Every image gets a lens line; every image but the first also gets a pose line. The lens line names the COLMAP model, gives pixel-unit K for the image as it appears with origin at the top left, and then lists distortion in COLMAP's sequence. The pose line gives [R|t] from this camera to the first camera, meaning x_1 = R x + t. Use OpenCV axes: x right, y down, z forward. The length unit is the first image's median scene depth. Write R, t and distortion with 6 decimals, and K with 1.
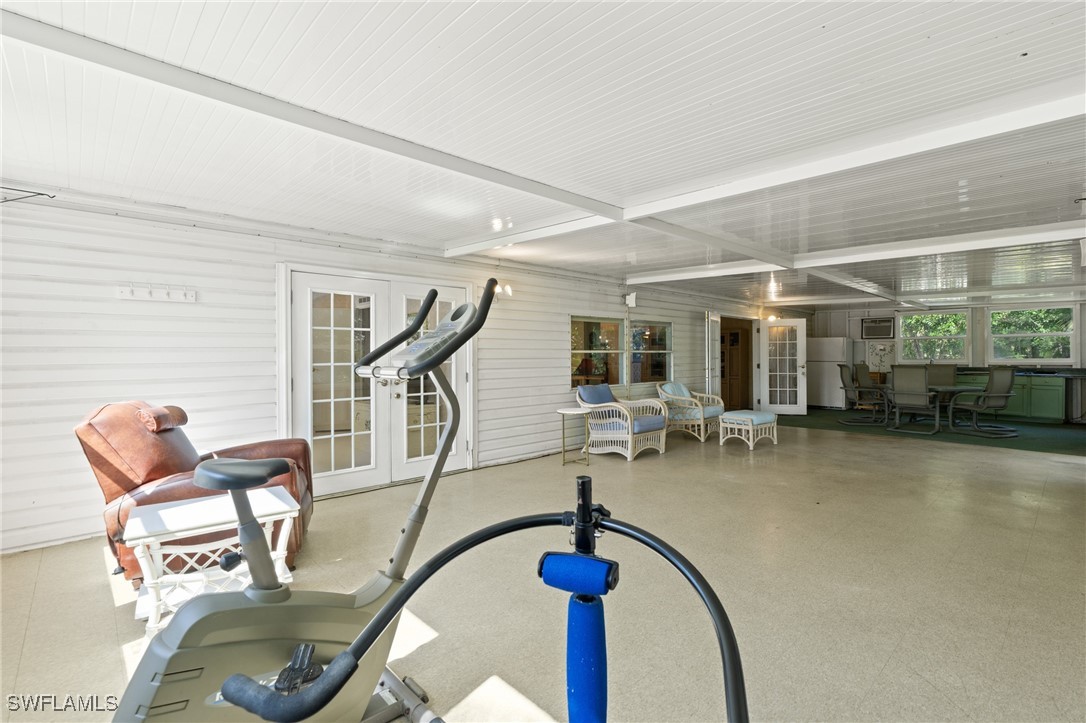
lens RADIAL K [[500.6, 0, 543.0], [0, 500.6, 361.5], [0, 0, 1]] dist [-0.000702, 0.000344]
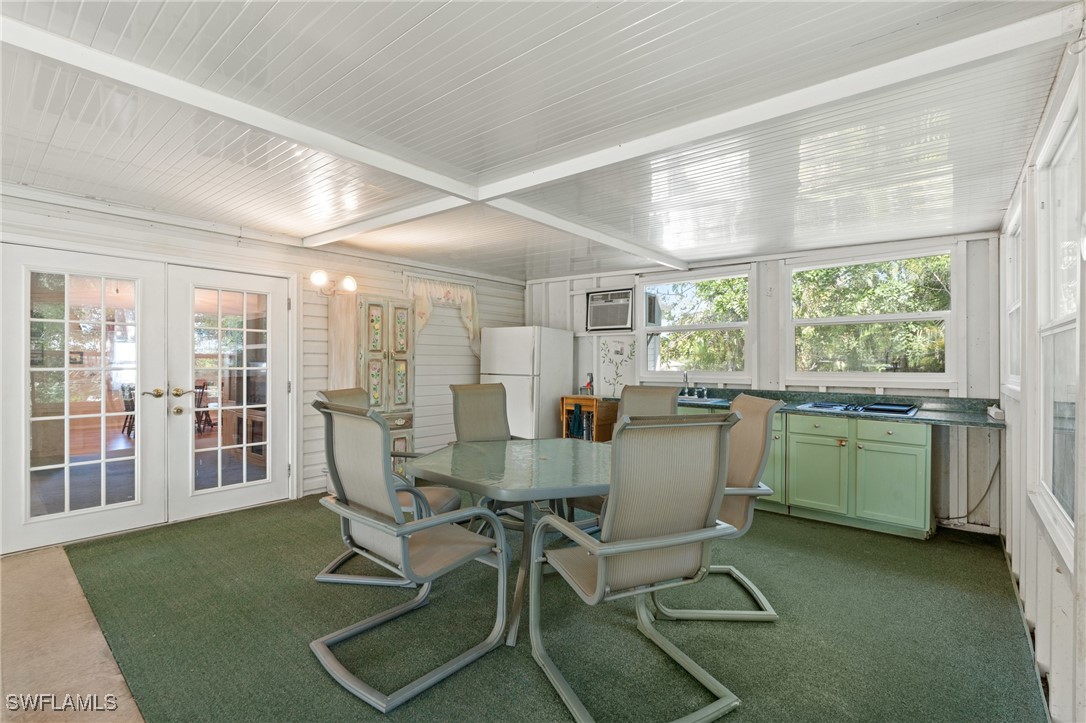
lens RADIAL K [[488.7, 0, 543.2], [0, 488.7, 366.9], [0, 0, 1]] dist [-0.001872, 0.000349]
pose [[0.993429, 0.008766, 0.114114, 0.544508], [-0.008560, 0.999961, -0.002291, -0.006887], [-0.114130, 0.001299, 0.993465, 0.511558]]
